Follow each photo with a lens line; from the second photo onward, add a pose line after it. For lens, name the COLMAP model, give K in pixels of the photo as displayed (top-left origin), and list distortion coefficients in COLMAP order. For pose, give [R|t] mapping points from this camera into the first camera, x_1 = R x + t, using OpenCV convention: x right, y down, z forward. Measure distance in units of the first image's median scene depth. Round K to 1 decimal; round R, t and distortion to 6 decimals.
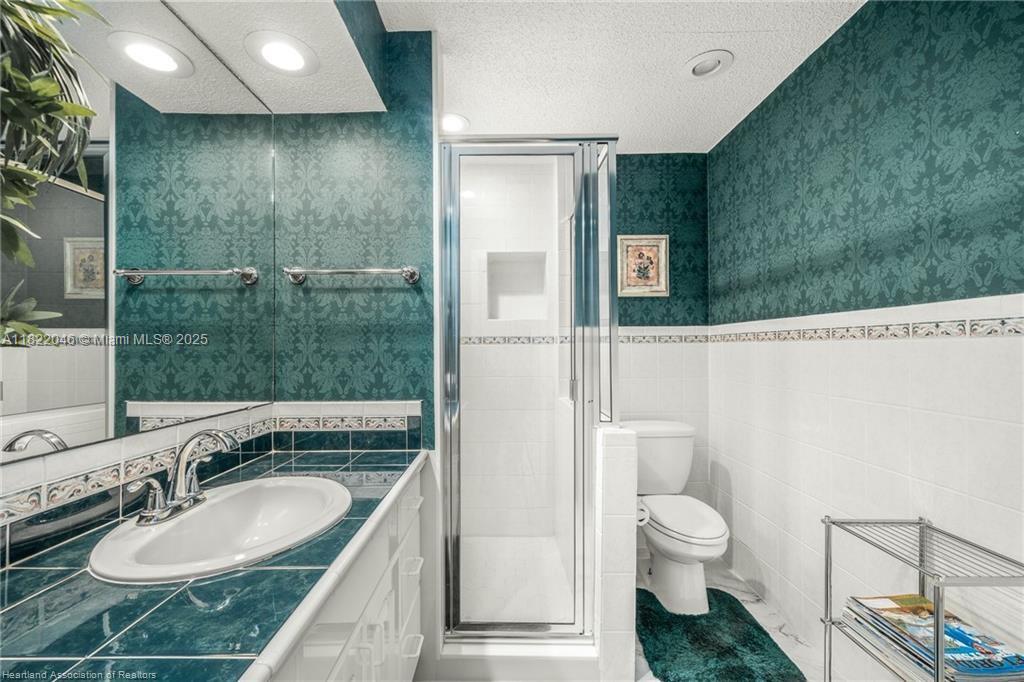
lens RADIAL K [[408.3, 0, 506.3], [0, 408.3, 344.1], [0, 0, 1]] dist [-0.001607, -0.000013]
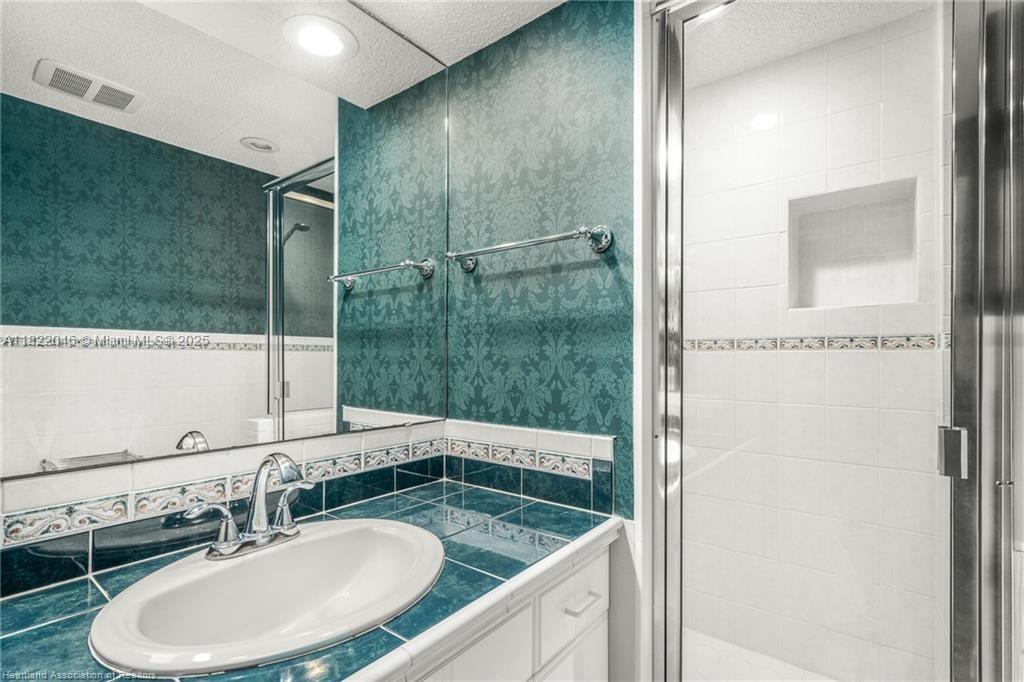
lens RADIAL K [[469.4, 0, 509.3], [0, 469.4, 357.1], [0, 0, 1]] dist [-0.000549, 0.000049]
pose [[0.786796, 0.004722, -0.617195, 0.111240], [0.000993, 0.999960, 0.008917, 0.009190], [0.617212, -0.007629, 0.786760, 0.333557]]
